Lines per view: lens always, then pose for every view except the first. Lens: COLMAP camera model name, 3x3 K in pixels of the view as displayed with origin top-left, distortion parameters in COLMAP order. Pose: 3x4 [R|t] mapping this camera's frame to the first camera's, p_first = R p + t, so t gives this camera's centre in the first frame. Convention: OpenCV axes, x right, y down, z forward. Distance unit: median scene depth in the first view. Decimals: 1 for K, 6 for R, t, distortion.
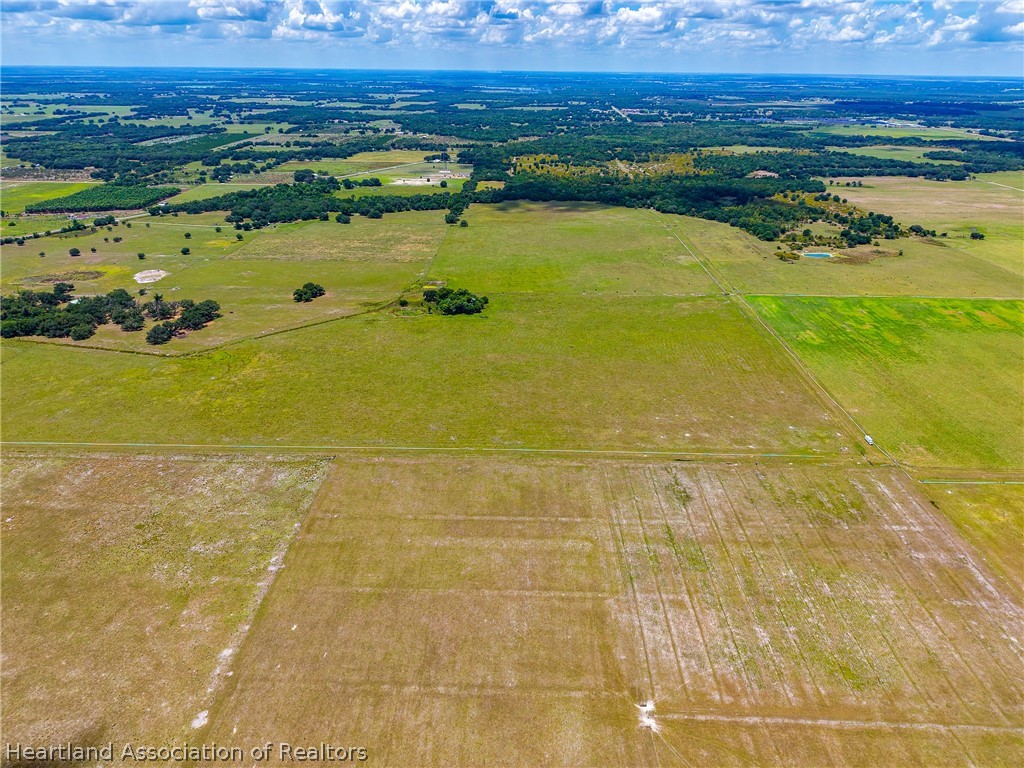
lens RADIAL K [[694.6, 0, 516.5], [0, 694.6, 387.2], [0, 0, 1]] dist [0.024388, -0.020121]
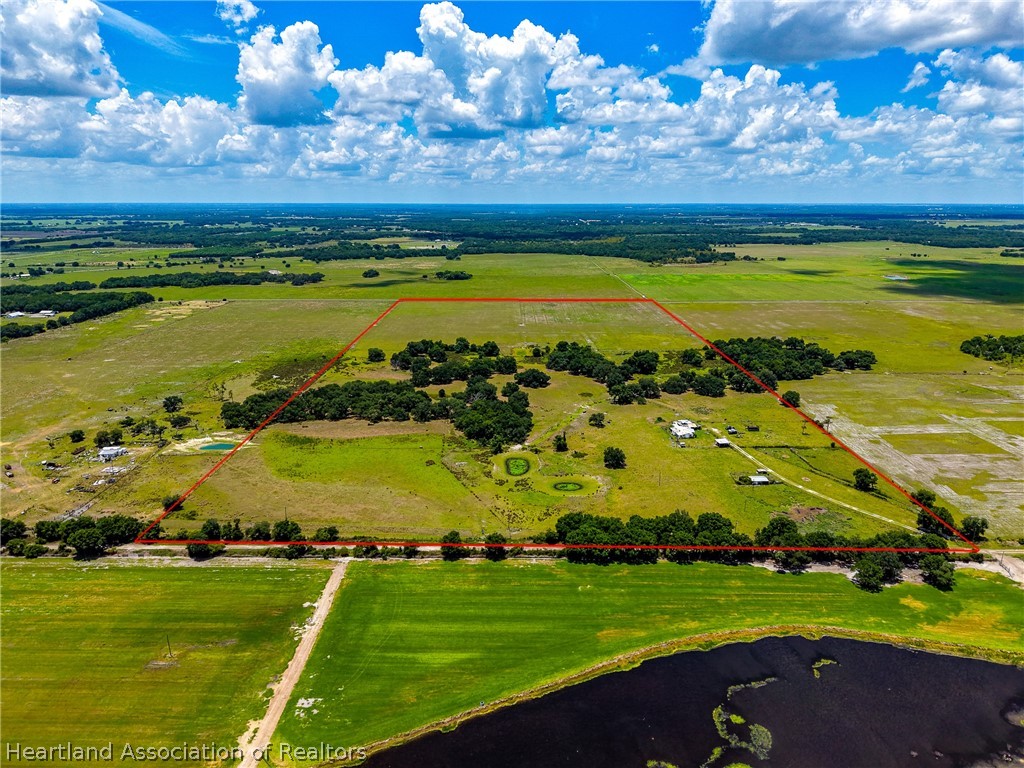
lens RADIAL K [[699.2, 0, 516.5], [0, 699.2, 358.8], [0, 0, 1]] dist [0.022397, -0.017242]
pose [[0.999843, -0.013037, 0.012032, 0.030534], [0.015261, 0.977886, -0.208579, 0.291717], [-0.009046, 0.208730, 0.977931, -0.449776]]
